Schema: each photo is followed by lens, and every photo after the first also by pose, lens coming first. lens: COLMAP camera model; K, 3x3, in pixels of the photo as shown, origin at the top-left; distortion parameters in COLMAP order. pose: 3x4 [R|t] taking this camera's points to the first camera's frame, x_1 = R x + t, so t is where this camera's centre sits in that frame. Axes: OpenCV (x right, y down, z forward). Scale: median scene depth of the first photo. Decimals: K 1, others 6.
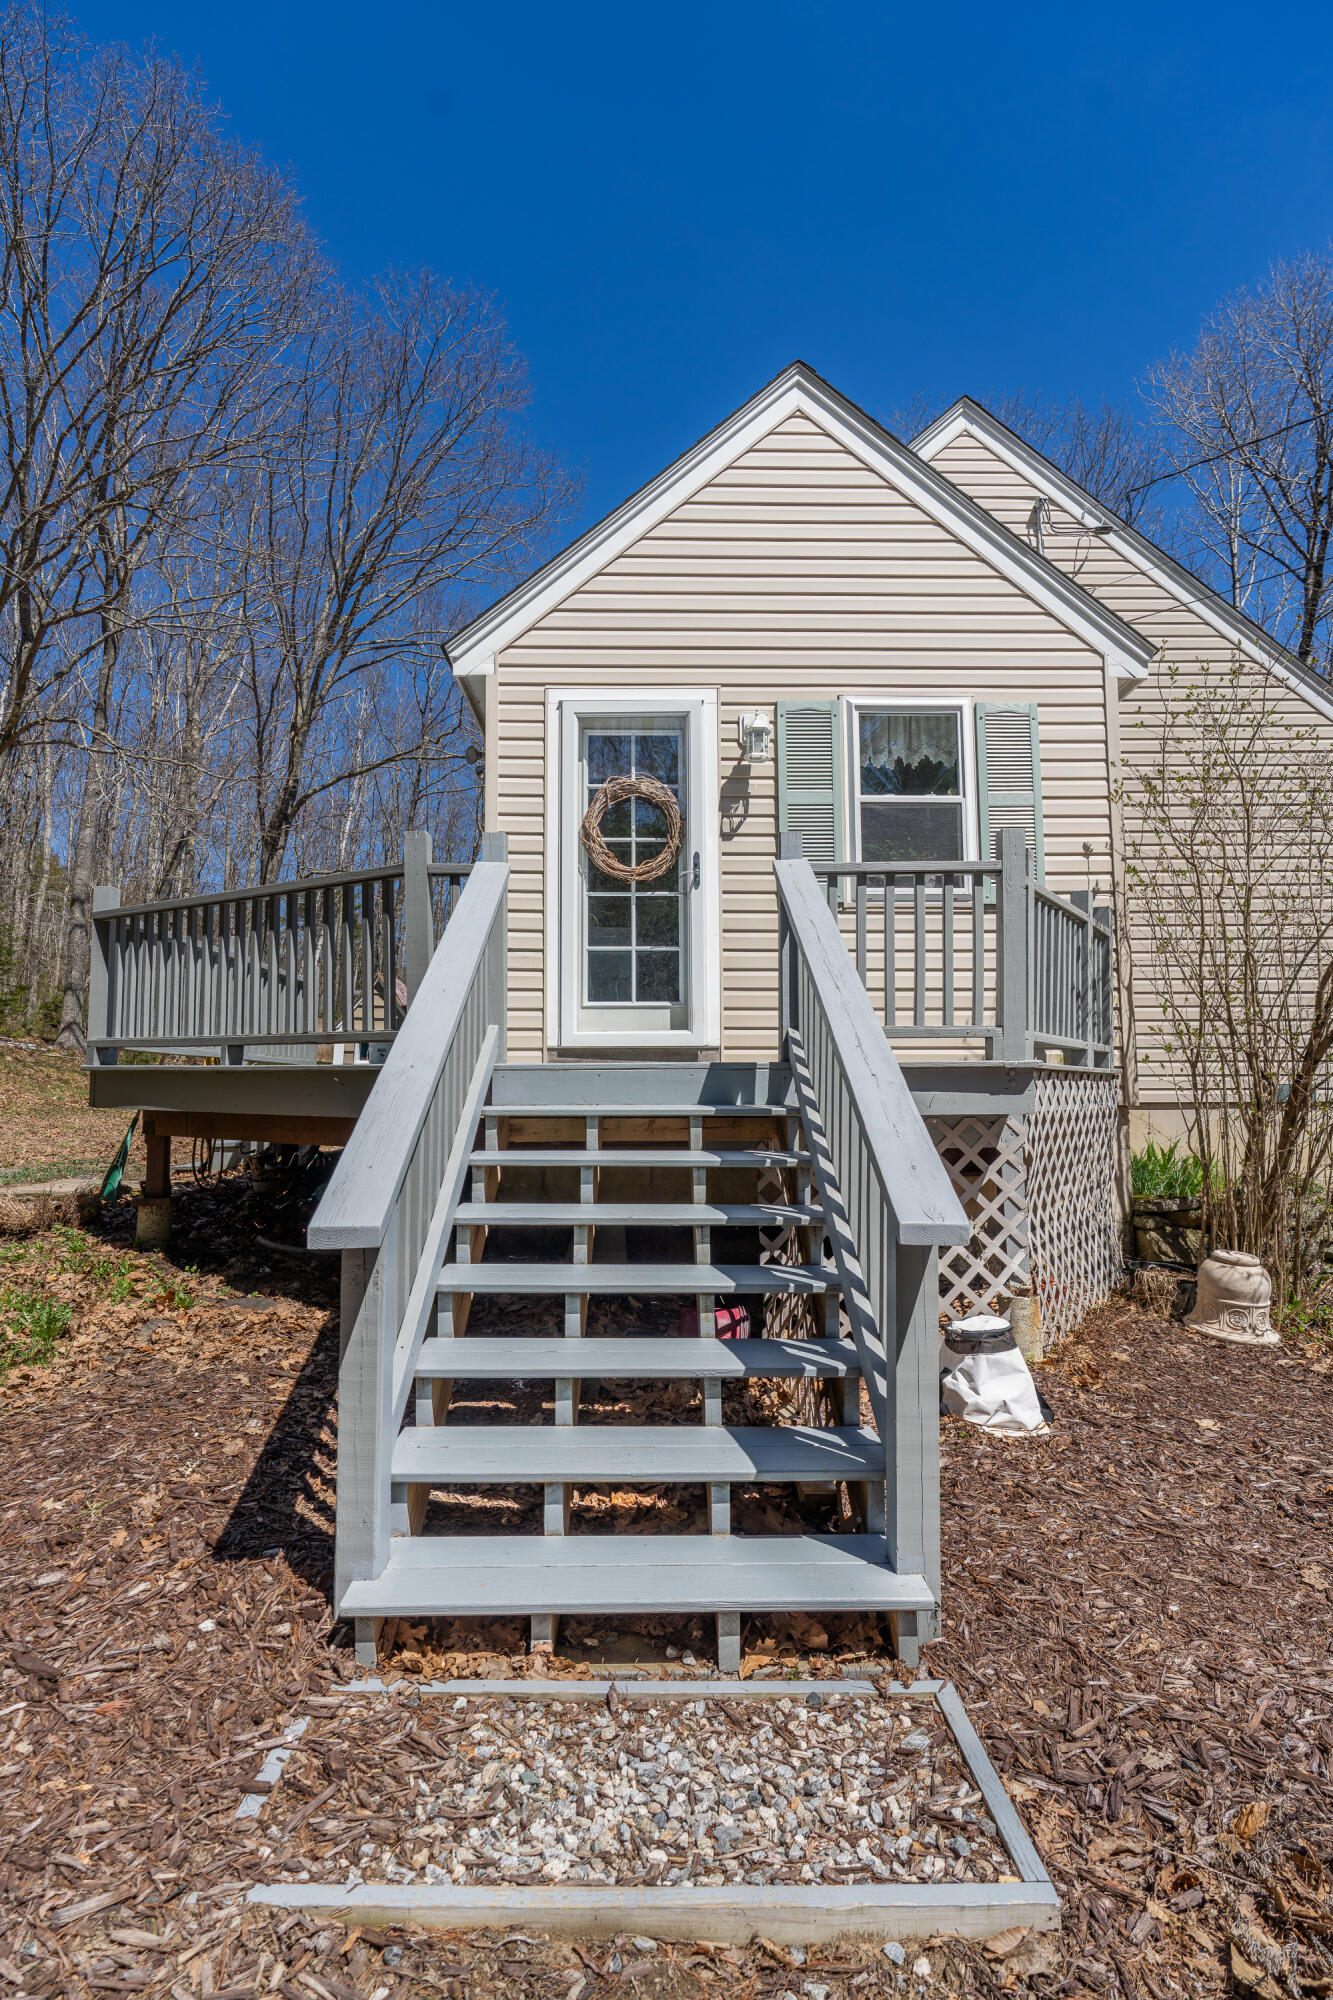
lens RADIAL K [[1011.5, 0, 667.4], [0, 1011.5, 1002.9], [0, 0, 1]] dist [-0.004283, 0.001507]
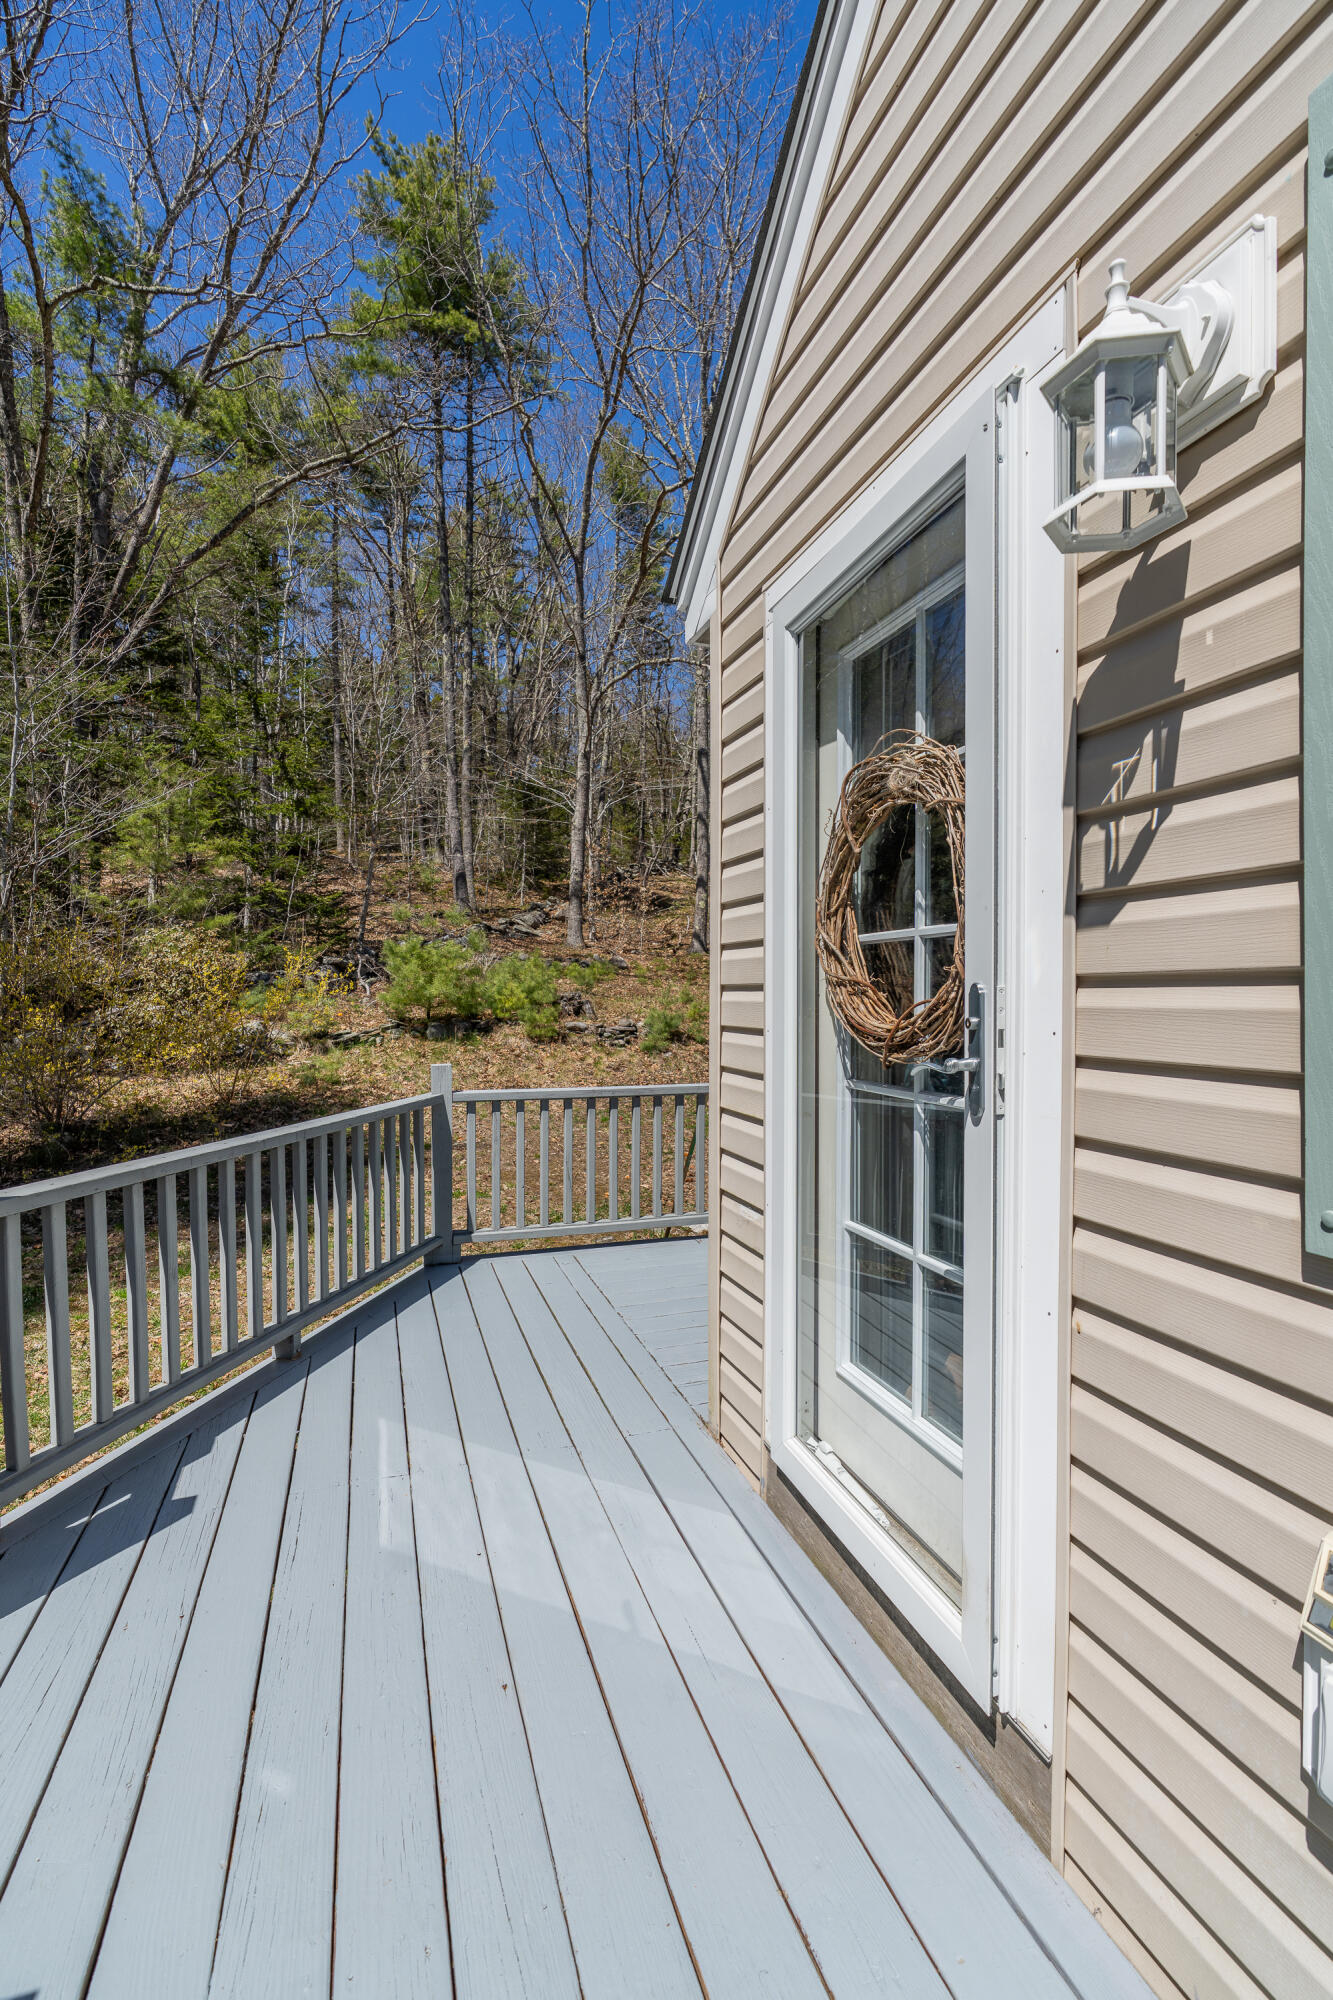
lens RADIAL K [[895.6, 0, 670.0], [0, 895.6, 1006.7], [0, 0, 1]] dist [-0.012670, 0.005558]
pose [[0.310082, 0.010168, -0.950655, 0.227761], [0.085945, 0.995549, 0.038681, -0.157879], [0.946817, -0.093699, 0.307828, 0.839146]]
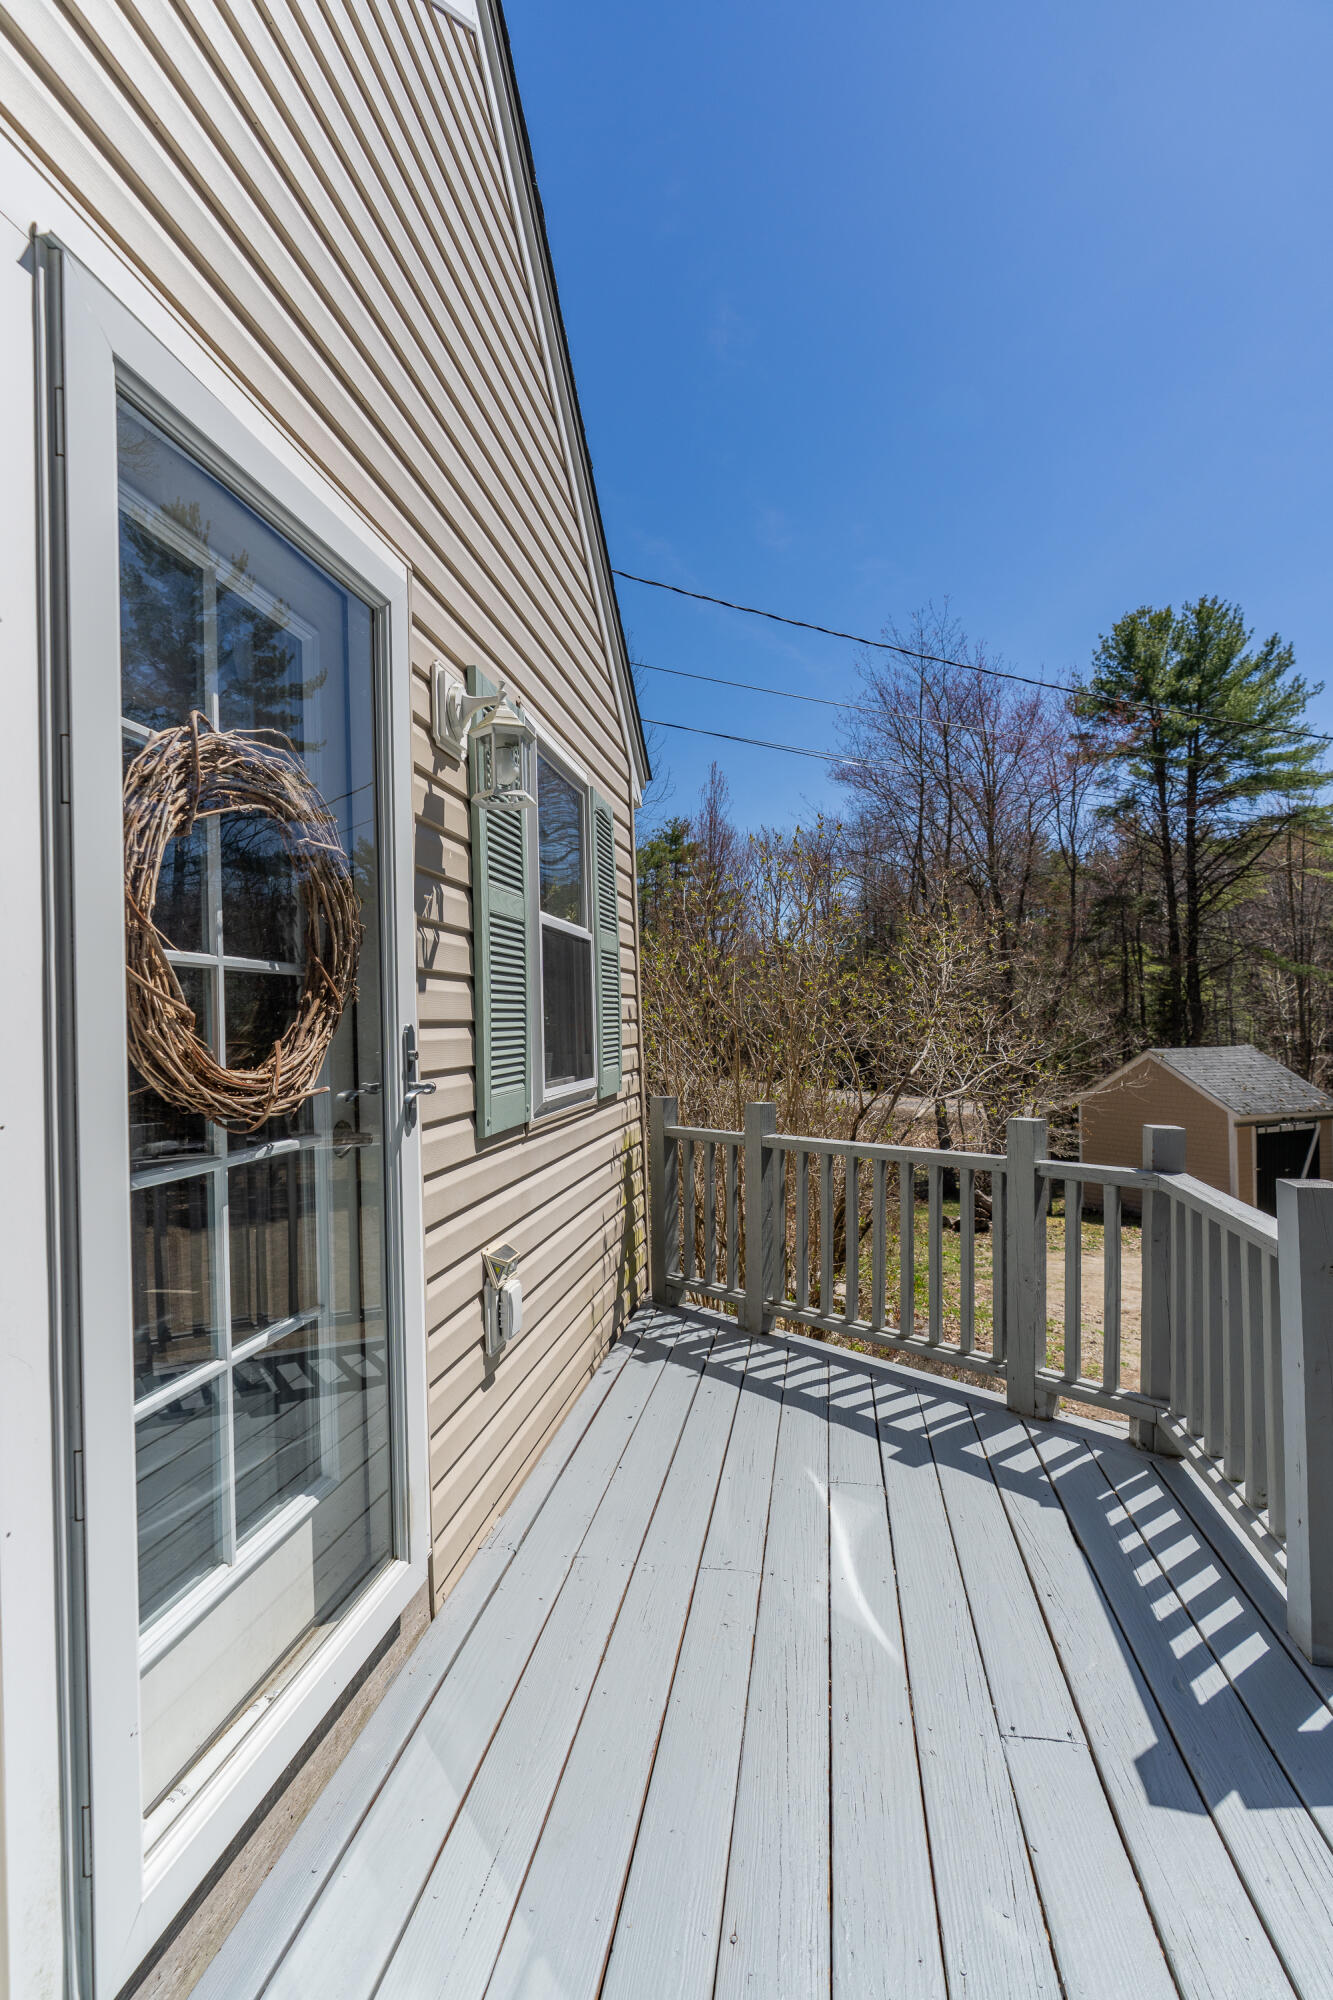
lens RADIAL K [[895.6, 0, 681.1], [0, 895.6, 1013.6], [0, 0, 1]] dist [-0.012670, 0.005558]
pose [[0.176977, 0.007836, 0.984184, -0.254681], [-0.065227, 0.997863, 0.003784, -0.158915], [-0.982051, -0.064865, 0.177110, 0.844272]]
